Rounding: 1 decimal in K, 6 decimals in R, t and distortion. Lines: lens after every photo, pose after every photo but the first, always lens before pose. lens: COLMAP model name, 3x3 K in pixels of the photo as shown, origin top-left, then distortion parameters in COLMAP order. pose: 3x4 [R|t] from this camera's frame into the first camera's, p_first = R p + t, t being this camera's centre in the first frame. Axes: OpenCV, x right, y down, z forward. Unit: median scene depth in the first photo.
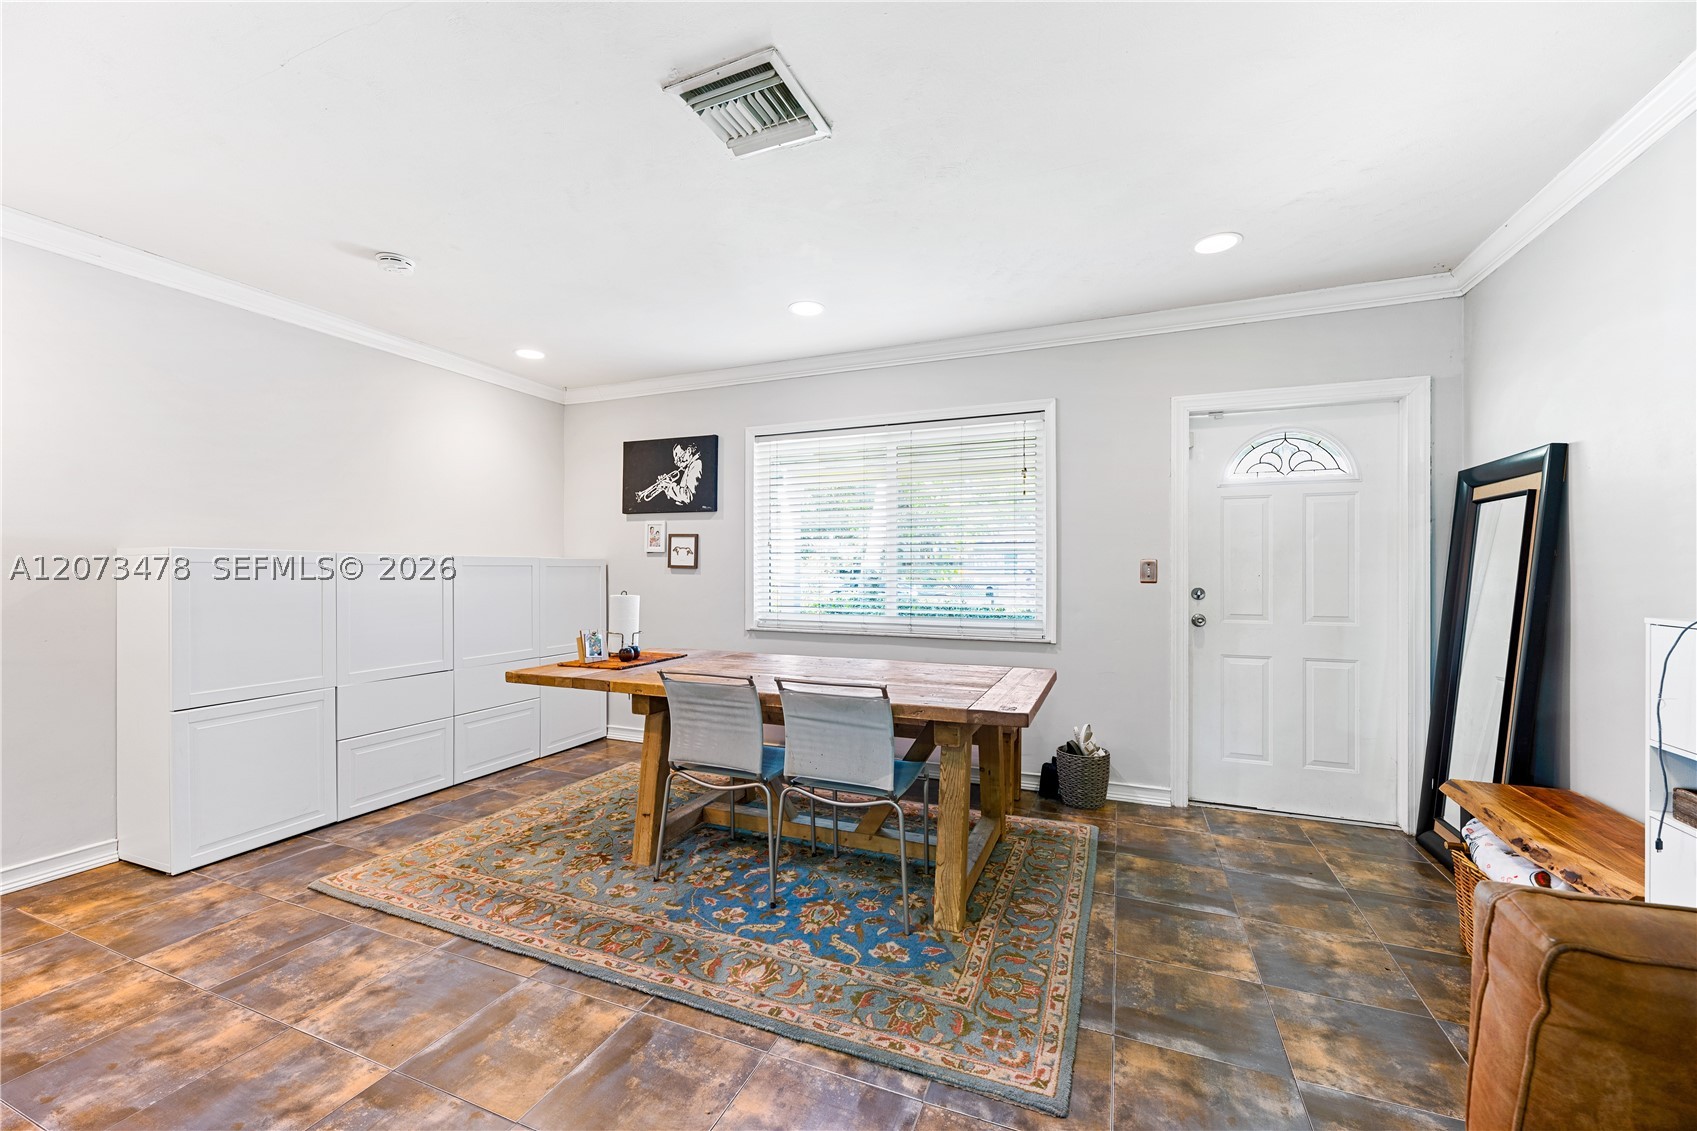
lens RADIAL K [[674.1, 0, 843.8], [0, 674.1, 568.9], [0, 0, 1]] dist [-0.002672, 0.000402]
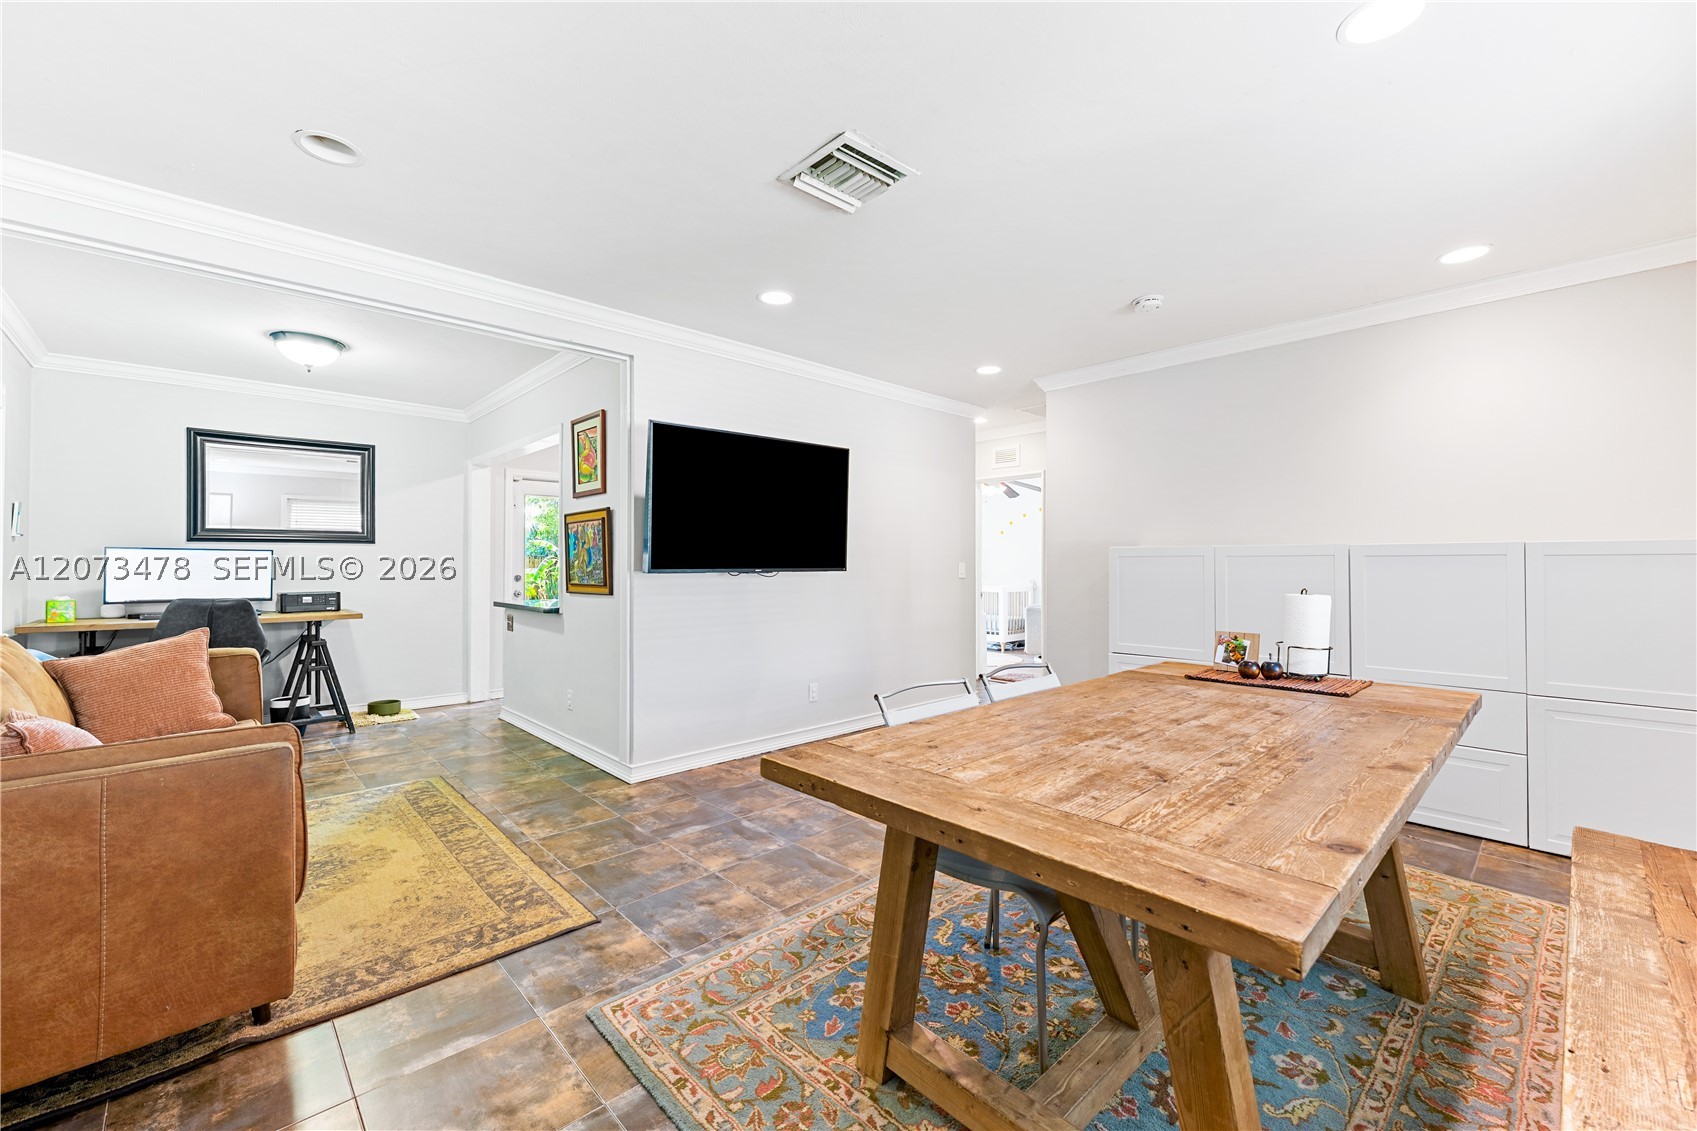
lens RADIAL K [[674.1, 0, 832.5], [0, 674.1, 552.9], [0, 0, 1]] dist [-0.002672, 0.000402]
pose [[-0.413414, -0.014920, -0.910421, 0.732046], [-0.000734, 0.999871, -0.016053, 0.005994], [0.910543, -0.005968, -0.413371, 1.110313]]
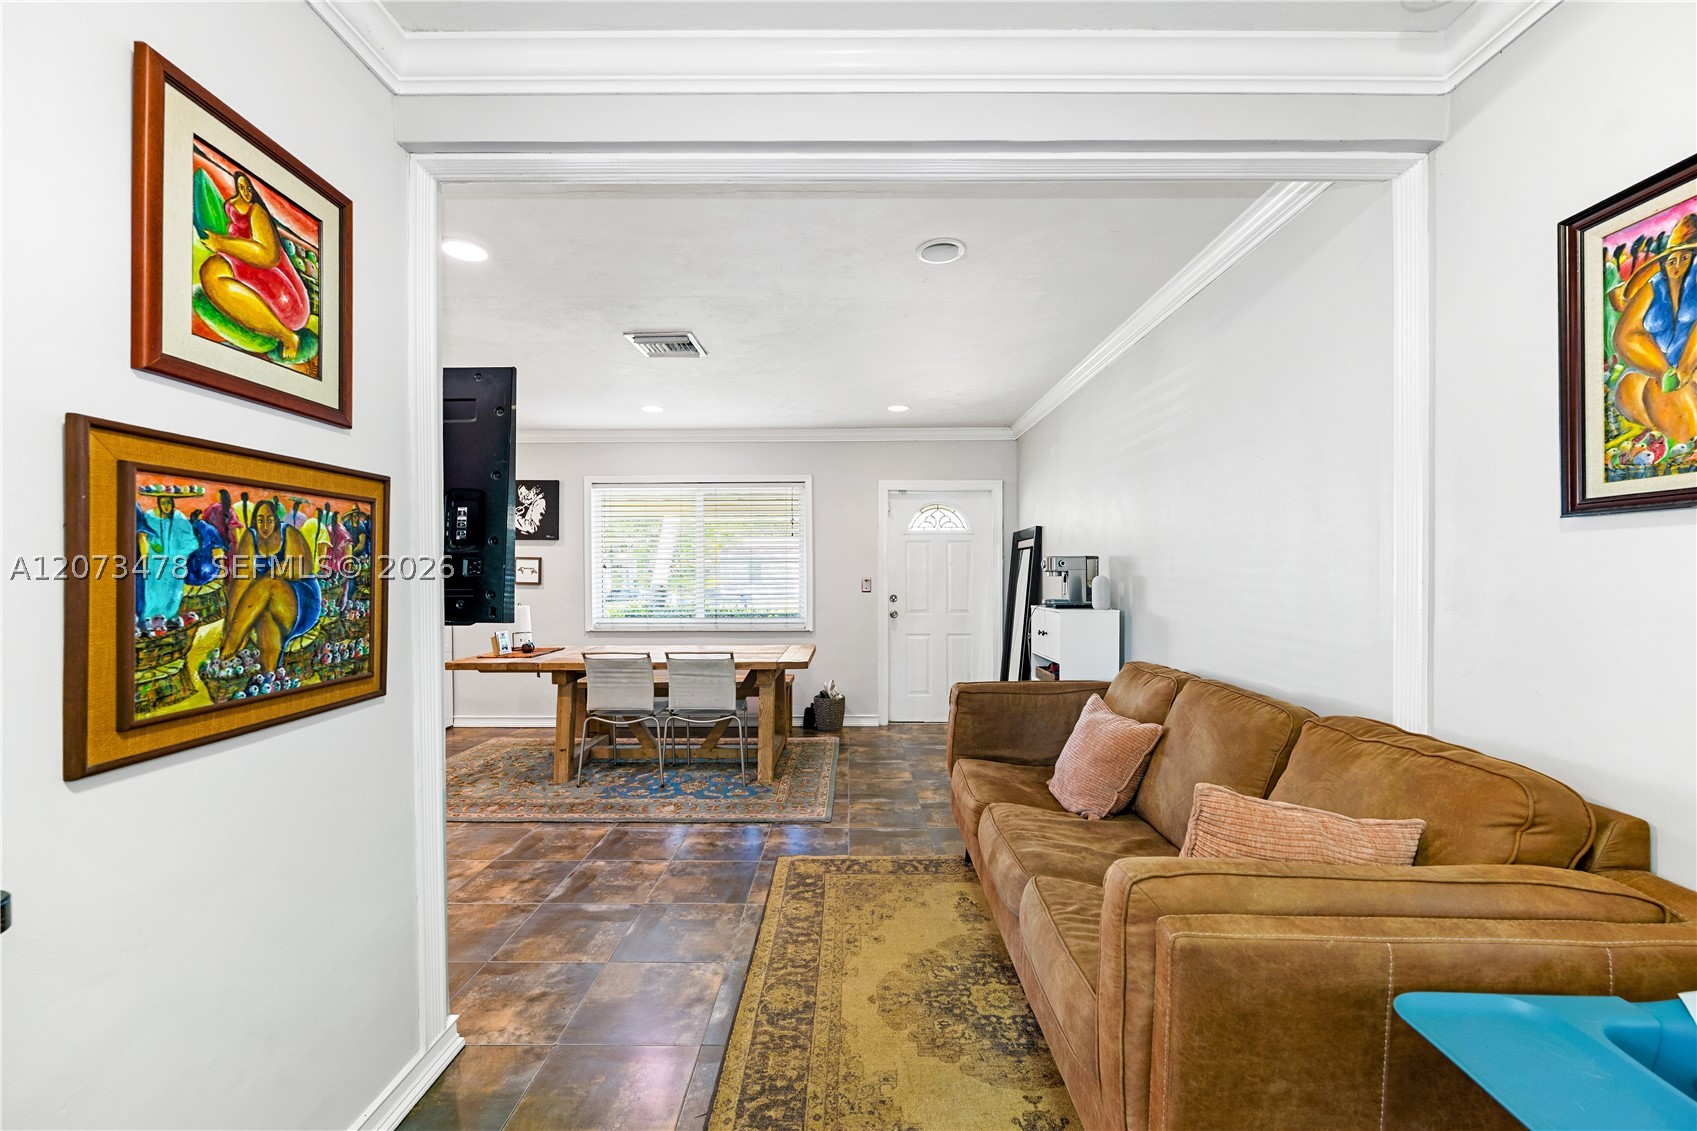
lens RADIAL K [[674.1, 0, 848.3], [0, 674.1, 576.5], [0, 0, 1]] dist [-0.002672, 0.000402]
pose [[0.925995, -0.004453, 0.377510, -0.290913], [0.003848, 0.999990, 0.002357, -0.030360], [-0.377517, -0.000730, 0.926002, -0.704622]]
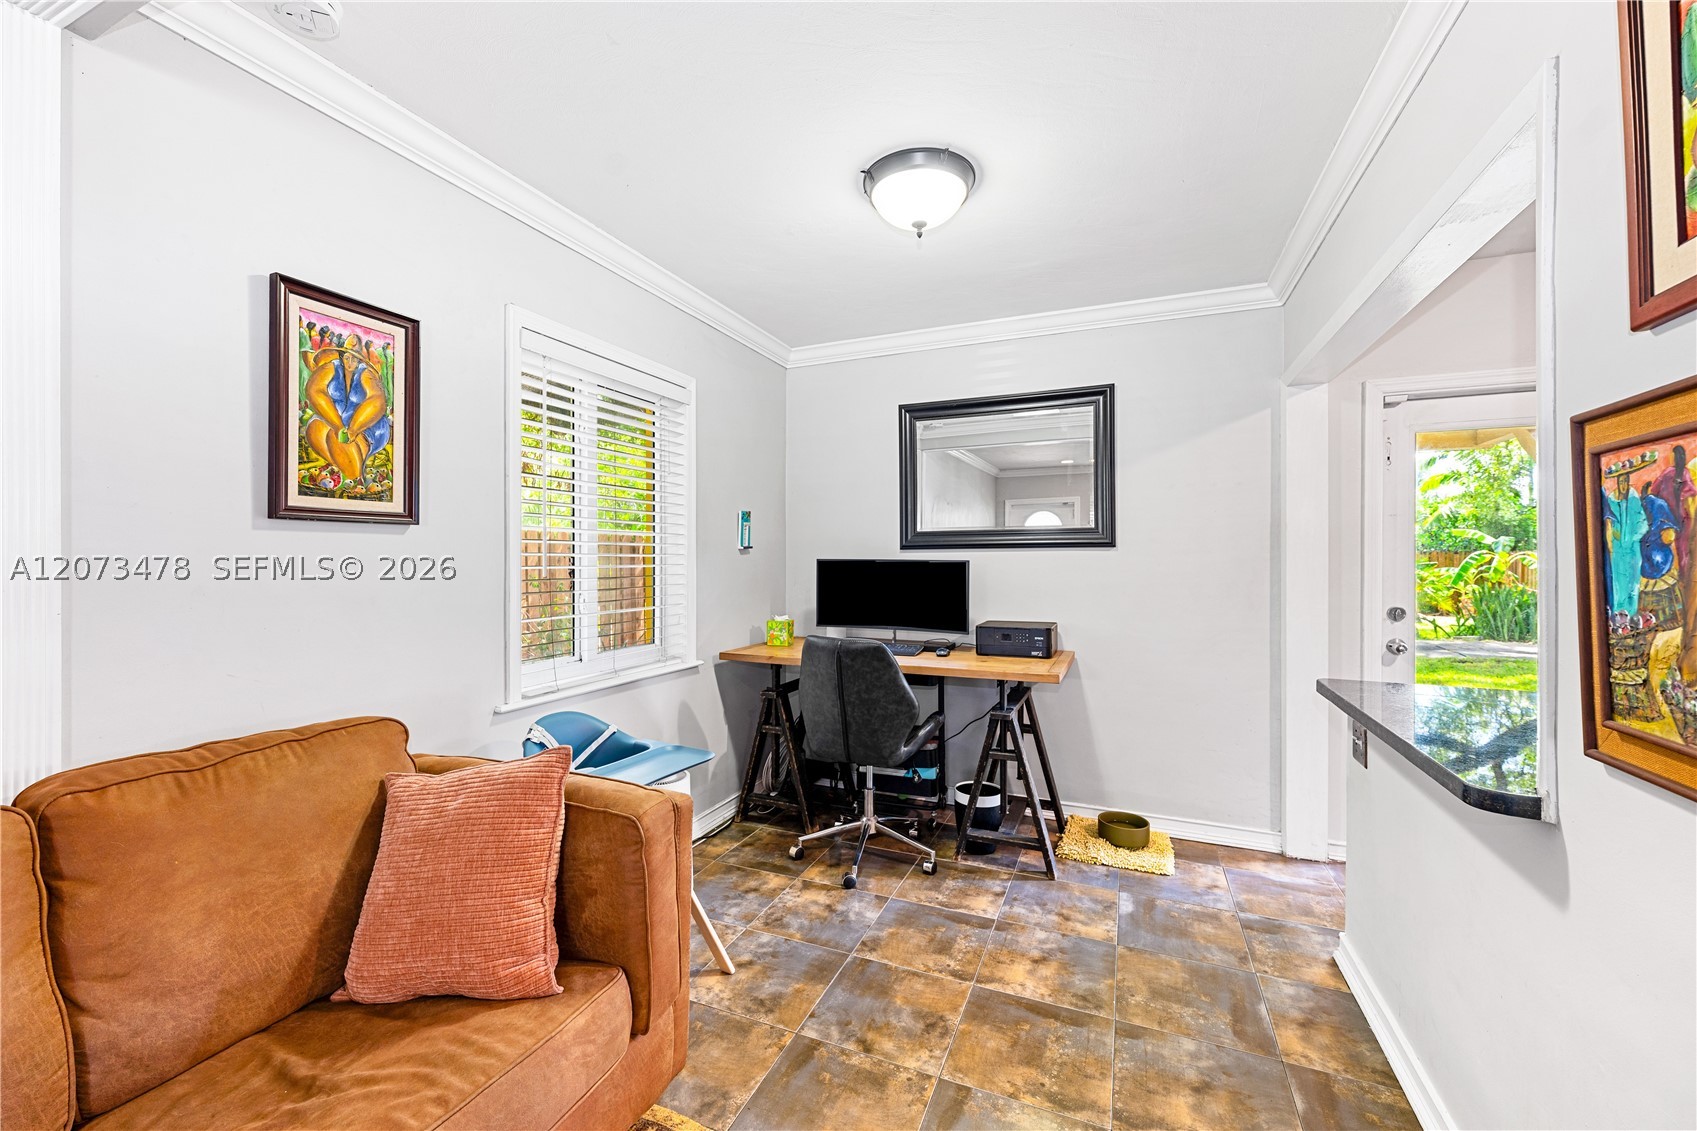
lens RADIAL K [[674.1, 0, 838.2], [0, 674.1, 562.3], [0, 0, 1]] dist [-0.002672, 0.000402]
pose [[-0.999897, 0.000423, 0.014319, -0.113461], [0.000511, 0.999981, 0.006174, -0.035652], [-0.014316, 0.006181, -0.999878, 0.189466]]
